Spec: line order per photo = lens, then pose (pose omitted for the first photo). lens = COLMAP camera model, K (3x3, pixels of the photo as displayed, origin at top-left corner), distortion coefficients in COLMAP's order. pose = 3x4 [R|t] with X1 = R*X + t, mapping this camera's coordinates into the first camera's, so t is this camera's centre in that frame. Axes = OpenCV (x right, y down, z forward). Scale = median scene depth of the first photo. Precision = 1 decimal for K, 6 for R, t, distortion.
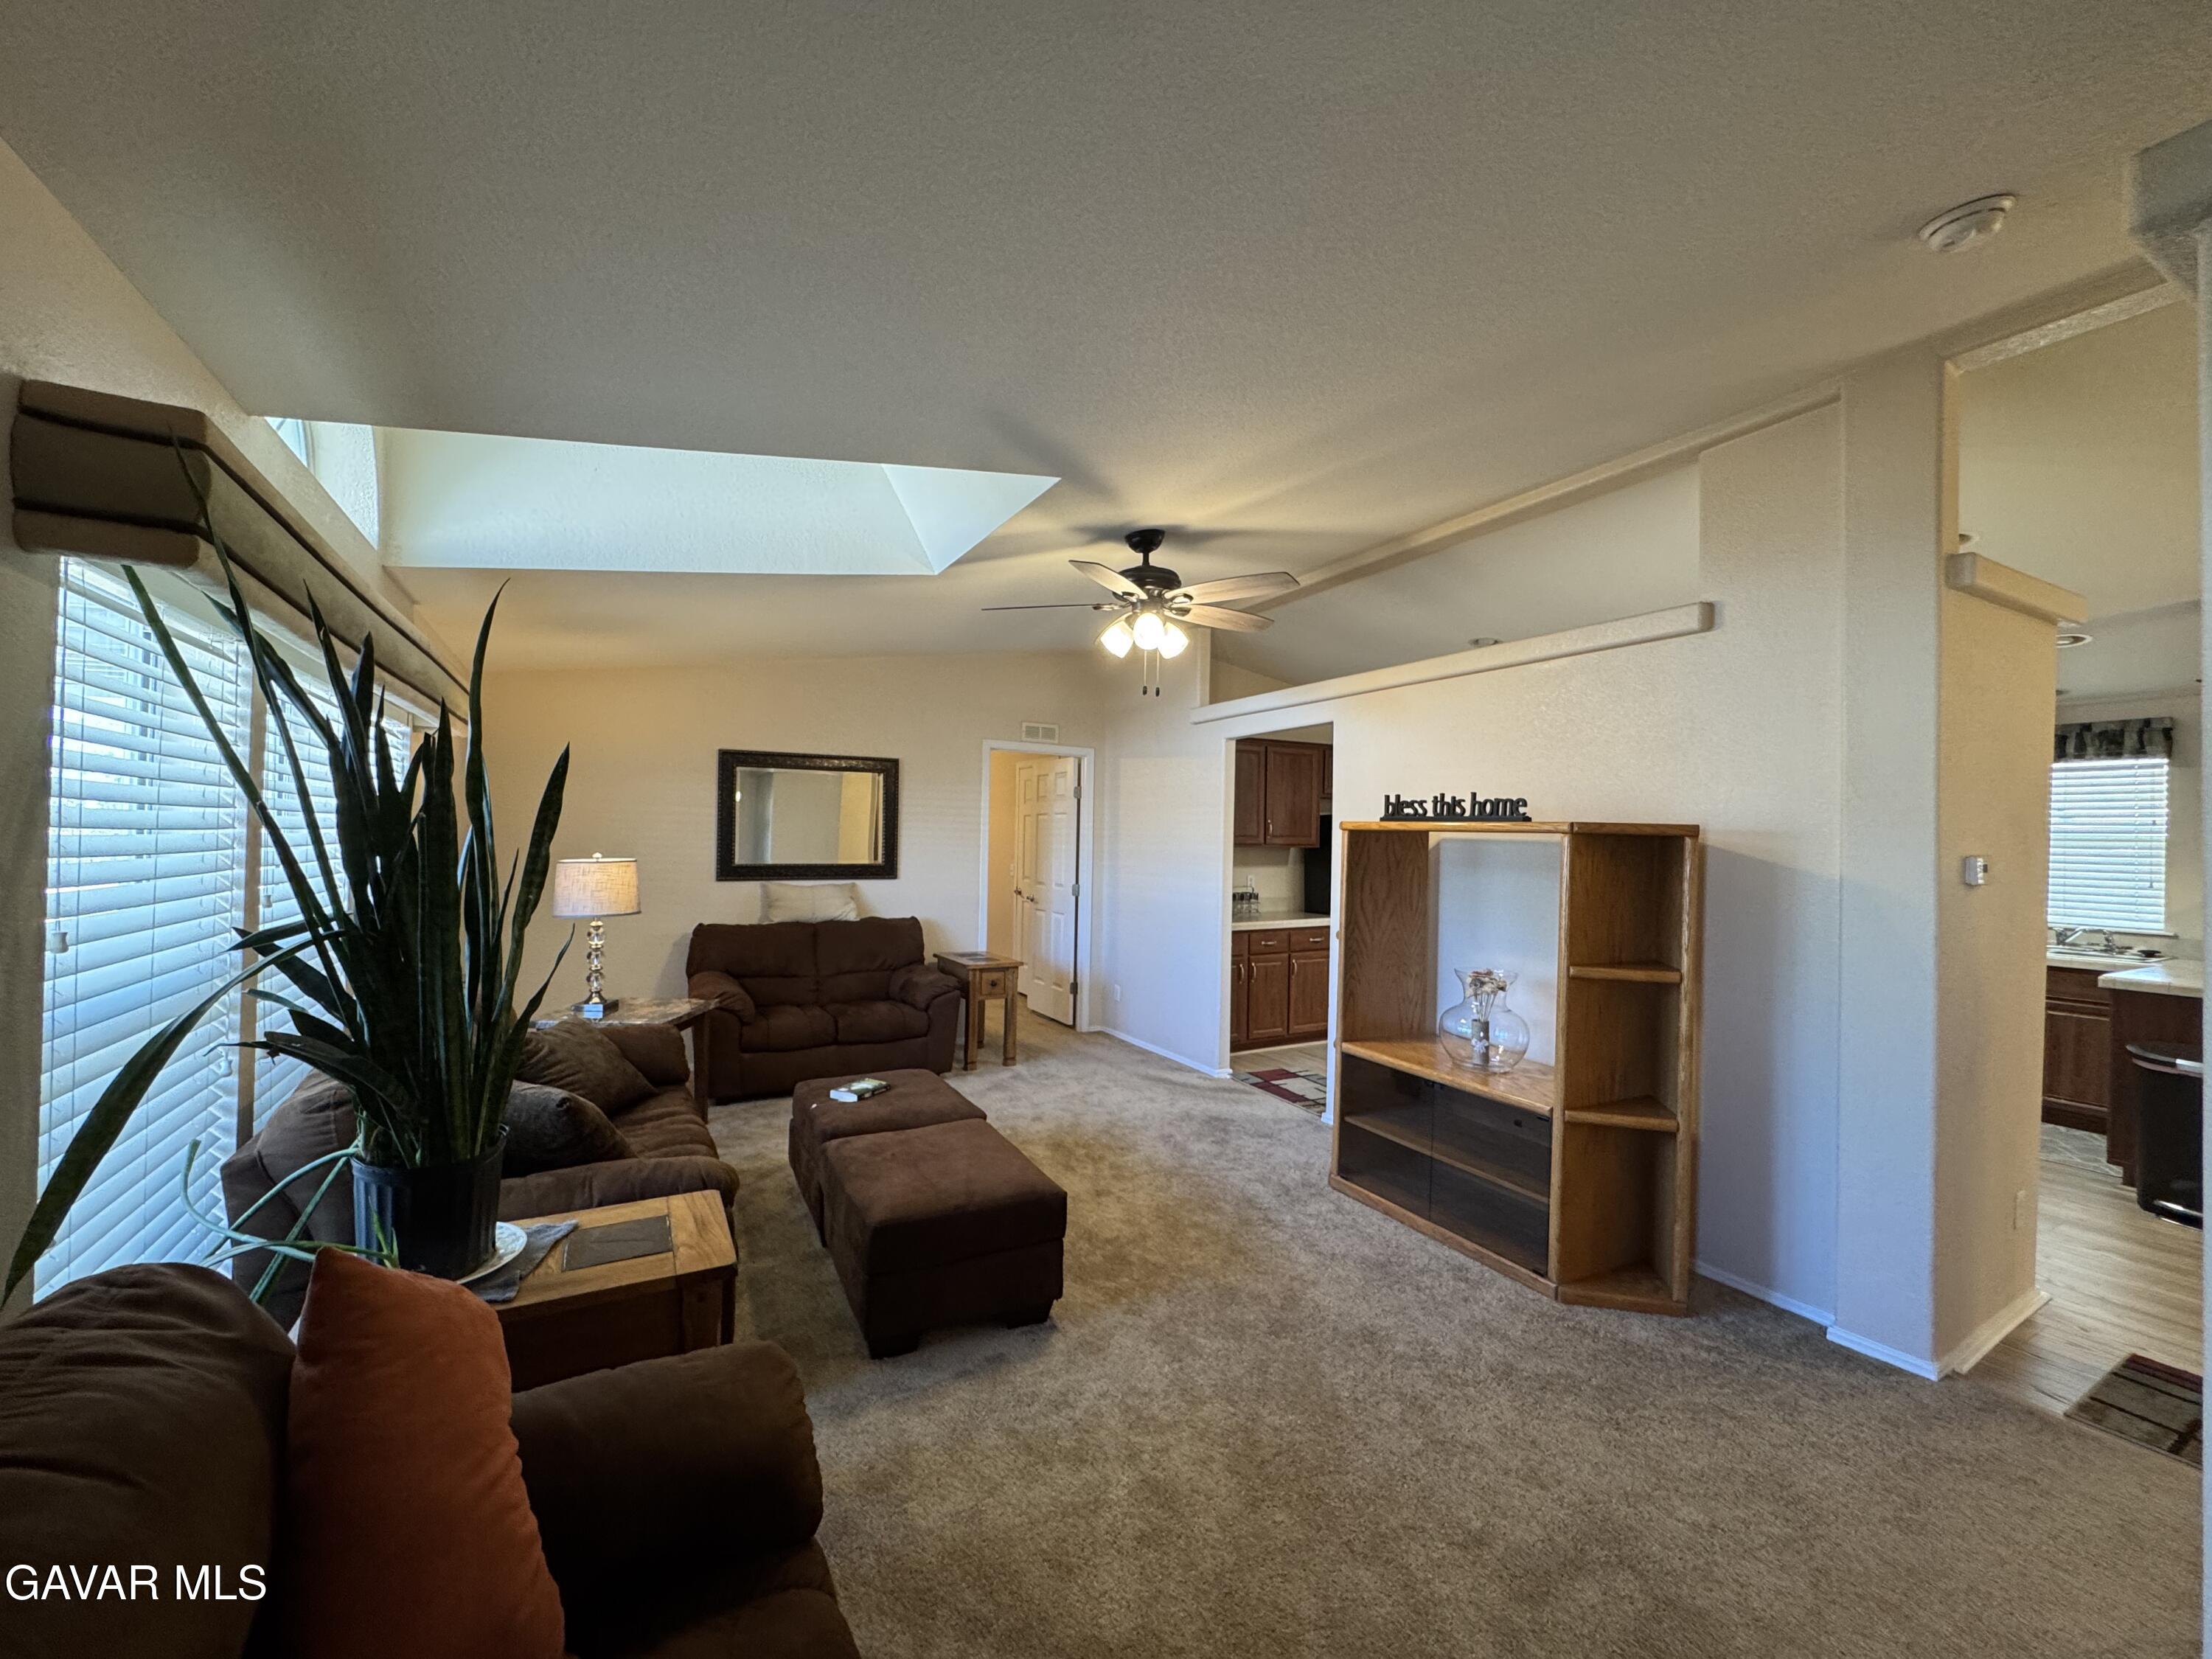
lens RADIAL K [[883.9, 0, 1116.5], [0, 883.9, 826.6], [0, 0, 1]] dist [-0.006554, 0.001070]
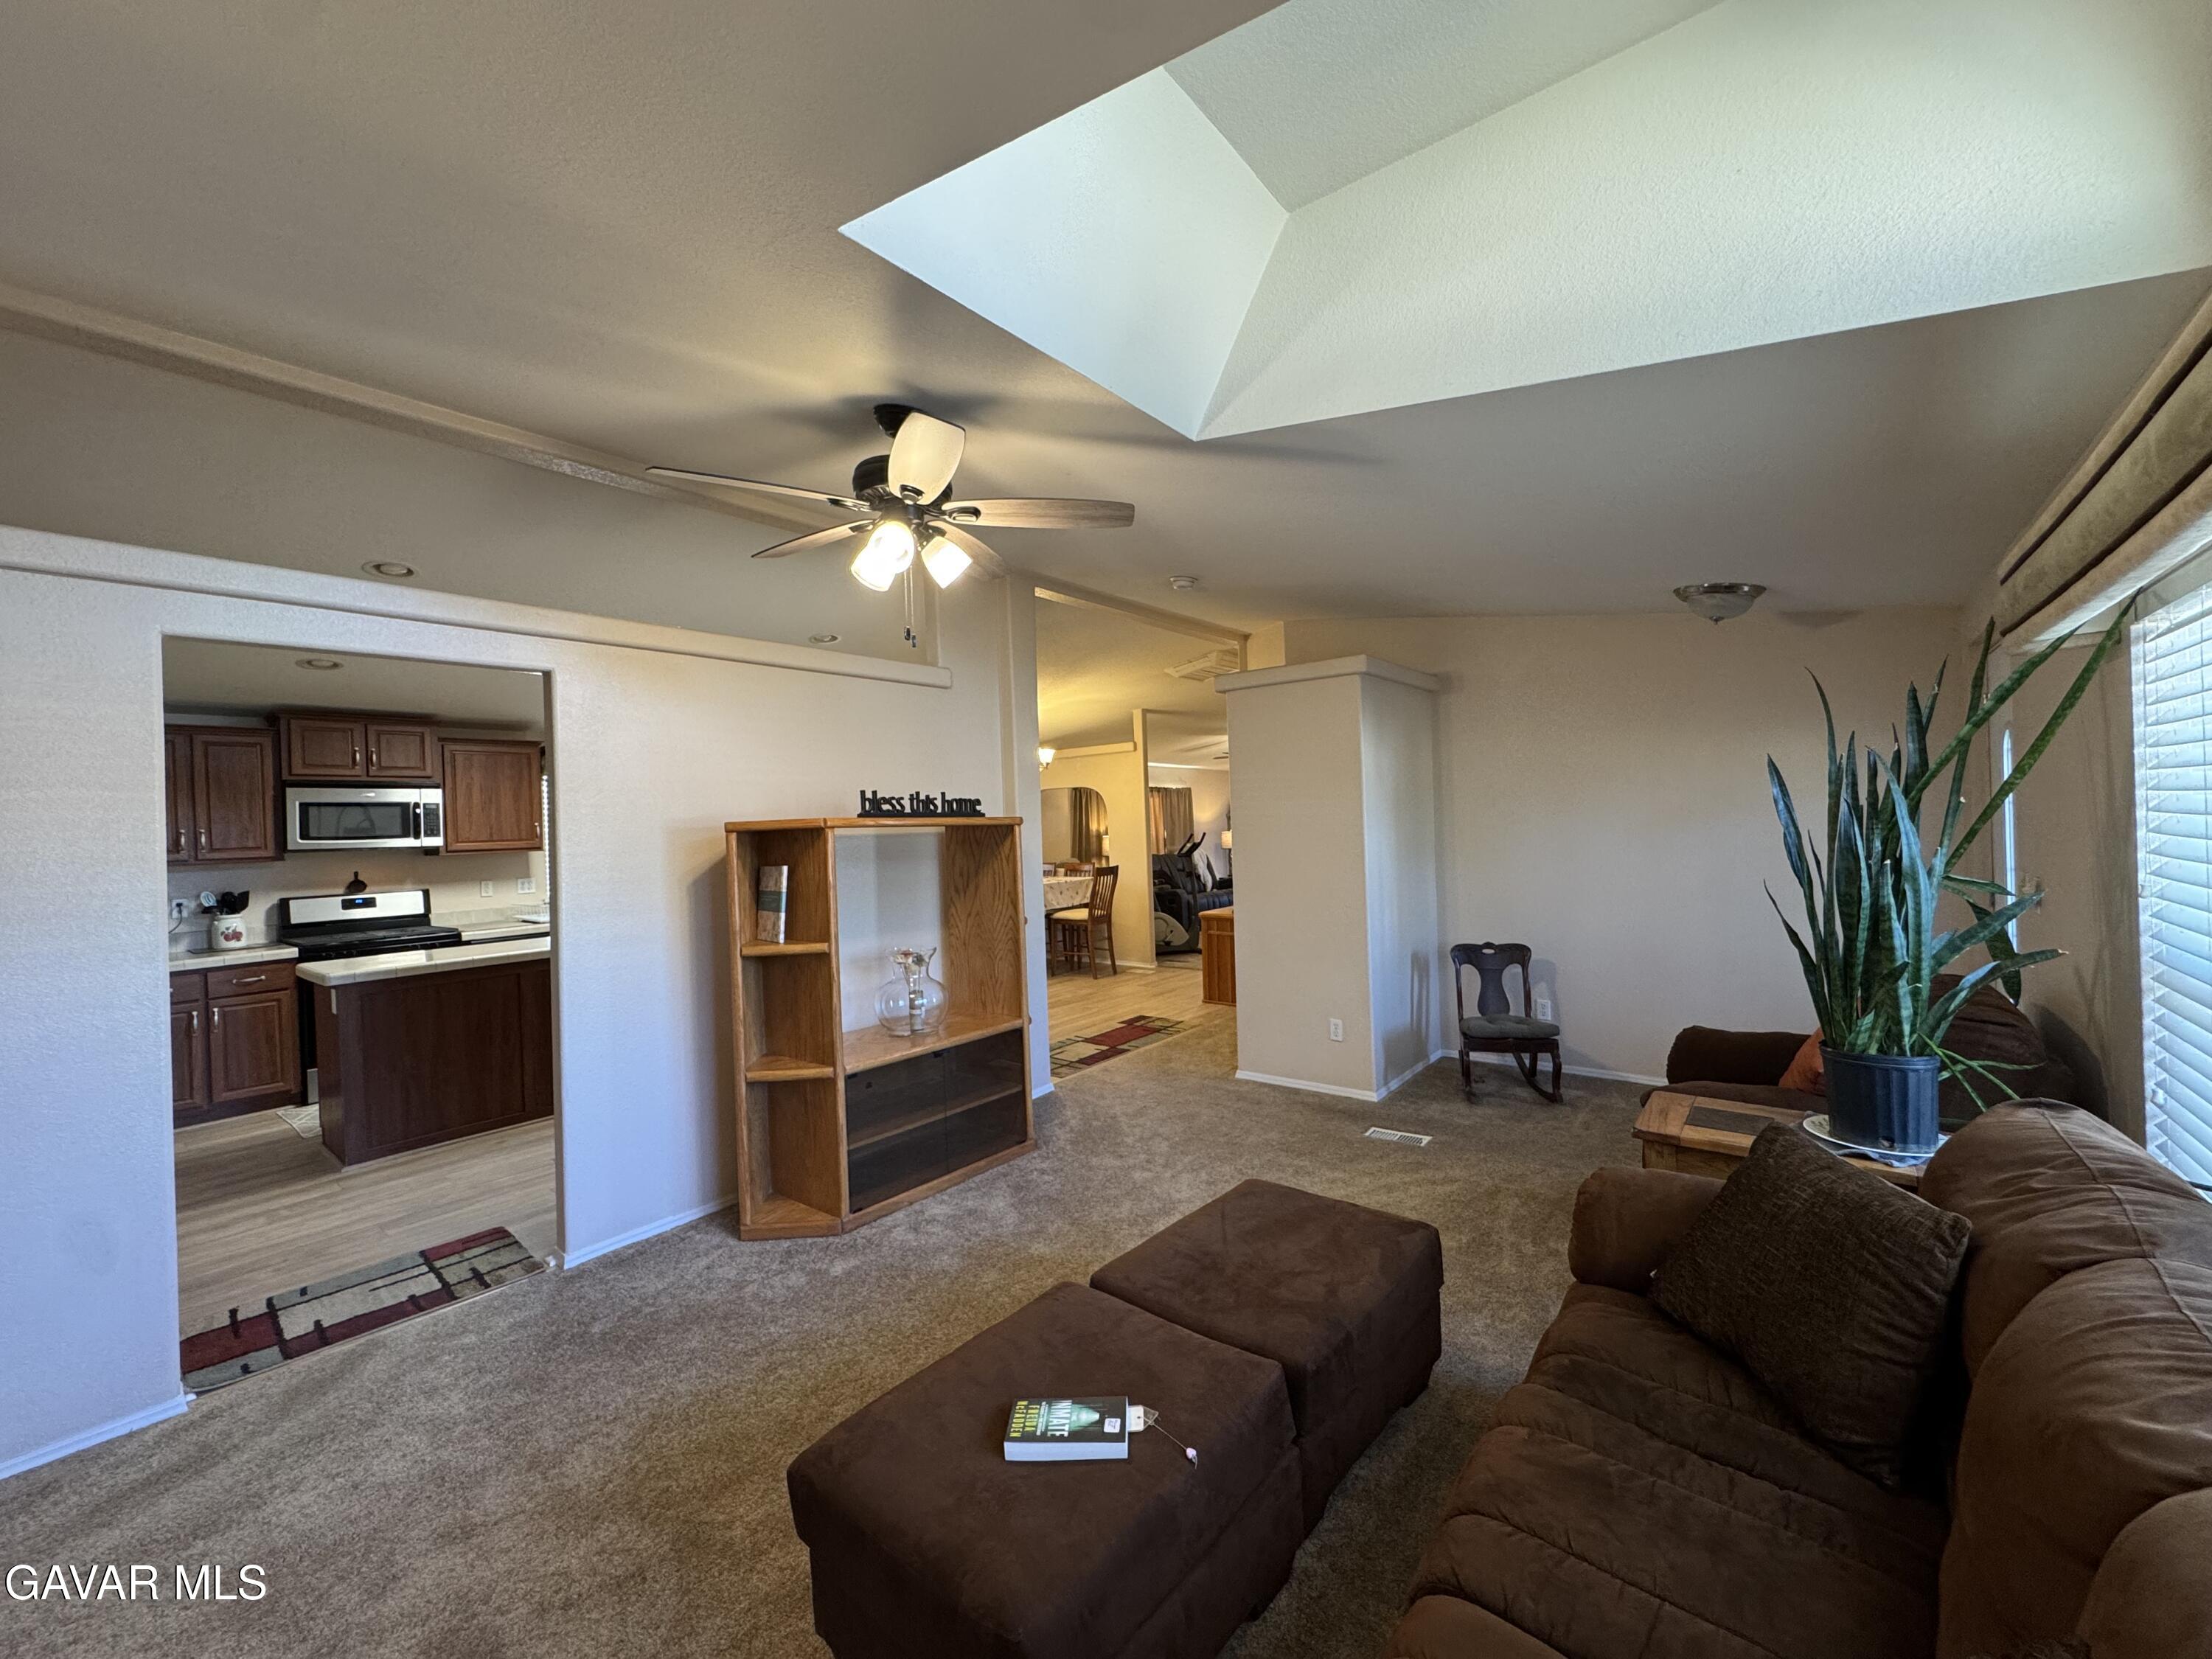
lens RADIAL K [[883.9, 0, 1104.1], [0, 883.9, 829.3], [0, 0, 1]] dist [-0.006554, 0.001070]
pose [[-0.365337, -0.013023, 0.930784, -0.597441], [0.012607, 0.999741, 0.018936, -0.007150], [-0.930790, 0.018652, -0.365078, 0.968561]]
